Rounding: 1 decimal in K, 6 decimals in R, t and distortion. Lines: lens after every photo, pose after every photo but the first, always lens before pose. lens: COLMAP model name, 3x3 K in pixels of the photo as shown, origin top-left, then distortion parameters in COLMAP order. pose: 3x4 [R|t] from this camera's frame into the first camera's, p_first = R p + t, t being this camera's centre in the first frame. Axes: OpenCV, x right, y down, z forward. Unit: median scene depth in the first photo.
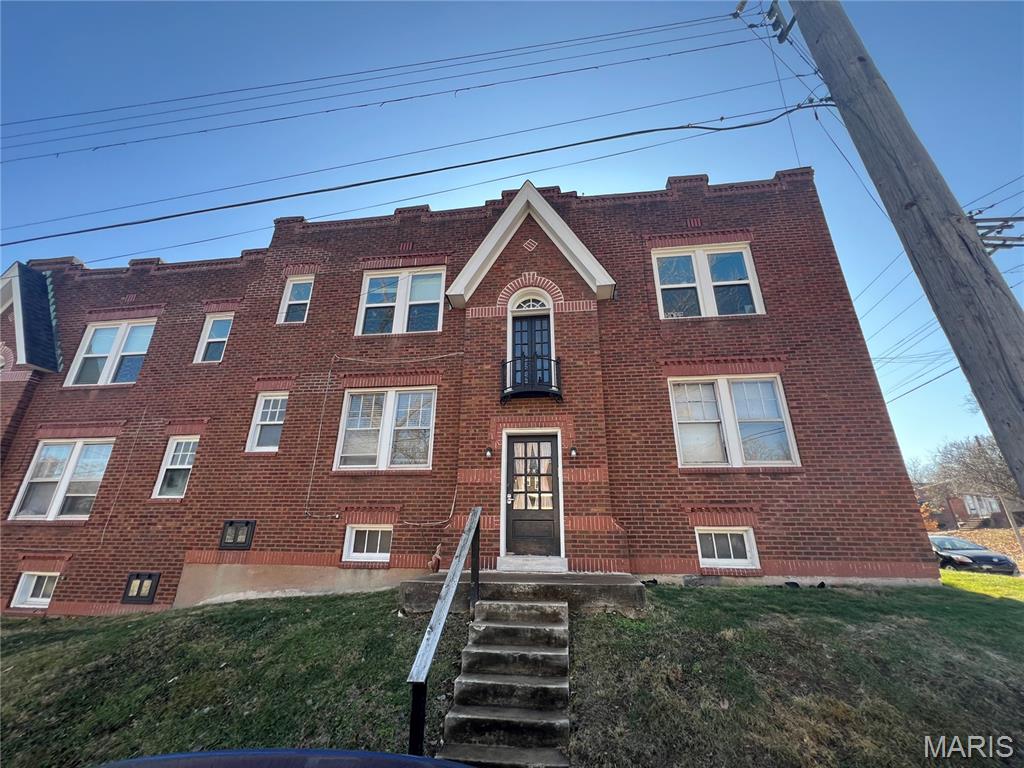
lens RADIAL K [[407.9, 0, 512.0], [0, 407.9, 384.0], [0, 0, 1]] dist [-0.001547, -0.000007]
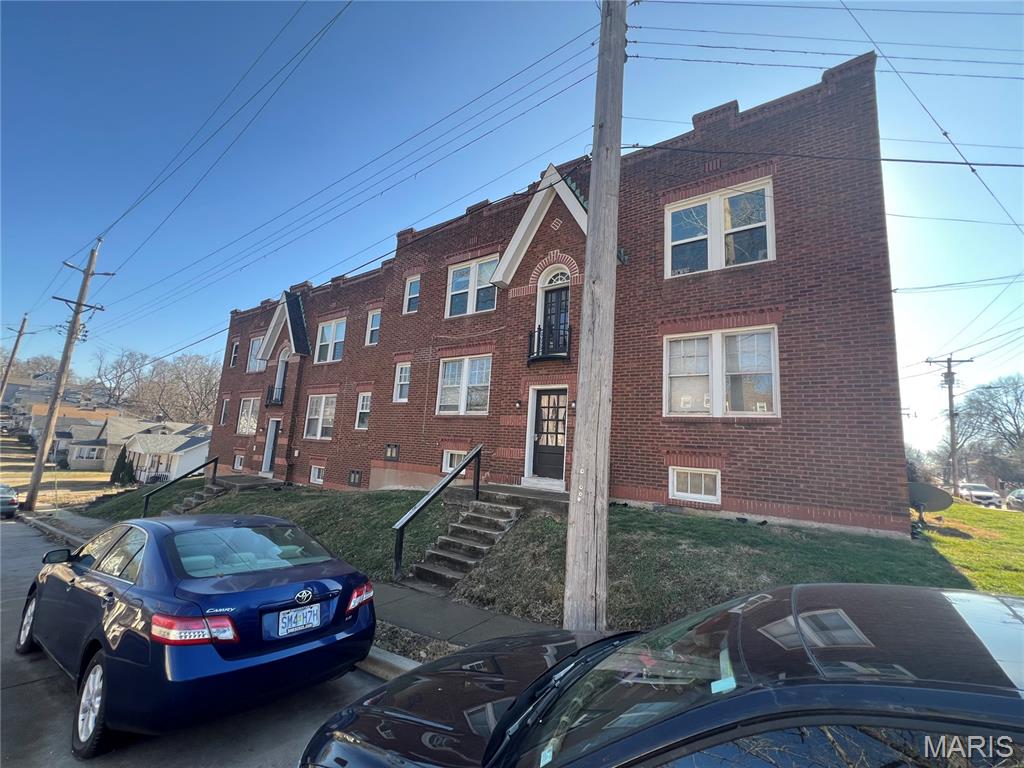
lens RADIAL K [[407.9, 0, 512.0], [0, 407.9, 384.0], [0, 0, 1]] dist [-0.001547, -0.000007]
pose [[0.887274, -0.026897, -0.460459, 0.509178], [0.110385, 0.981671, 0.155362, -0.101846], [0.447840, -0.188676, 0.873980, -0.168093]]
